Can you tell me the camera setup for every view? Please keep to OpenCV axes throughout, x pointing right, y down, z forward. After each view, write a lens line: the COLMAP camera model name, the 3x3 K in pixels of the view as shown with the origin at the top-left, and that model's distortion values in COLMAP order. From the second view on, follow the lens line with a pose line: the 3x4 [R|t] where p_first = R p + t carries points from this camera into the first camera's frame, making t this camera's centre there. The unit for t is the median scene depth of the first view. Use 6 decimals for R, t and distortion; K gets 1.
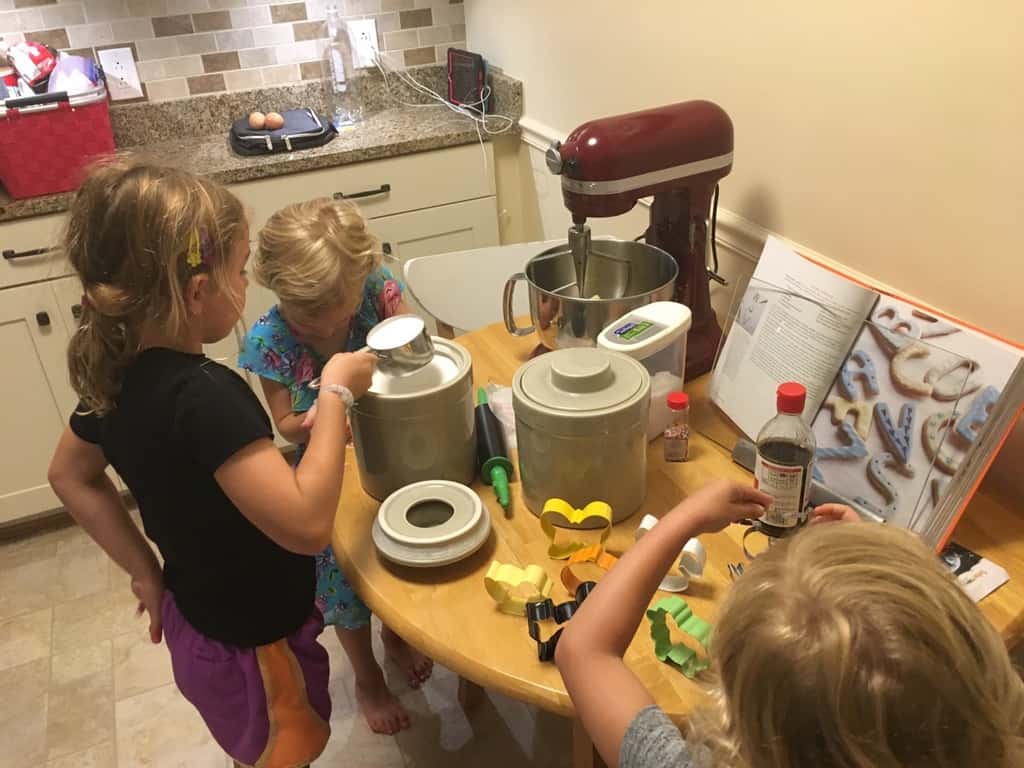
lens RADIAL K [[873.3, 0, 512.1], [0, 873.3, 362.9], [0, 0, 1]] dist [0.076245, -0.104198]
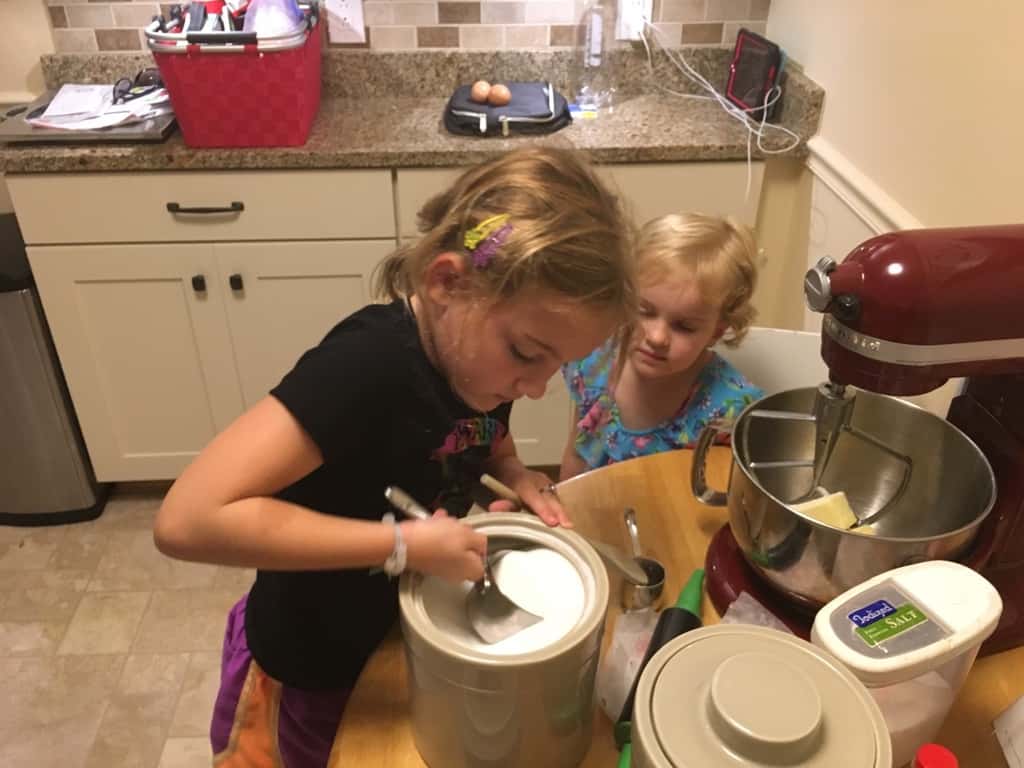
lens RADIAL K [[873.3, 0, 512.1], [0, 873.3, 362.9], [0, 0, 1]] dist [0.076245, -0.104198]
pose [[0.936671, 0.233765, -0.260772, 0.011812], [-0.217682, 0.971920, 0.089366, -0.104065], [0.274340, -0.026941, 0.961255, 0.203507]]
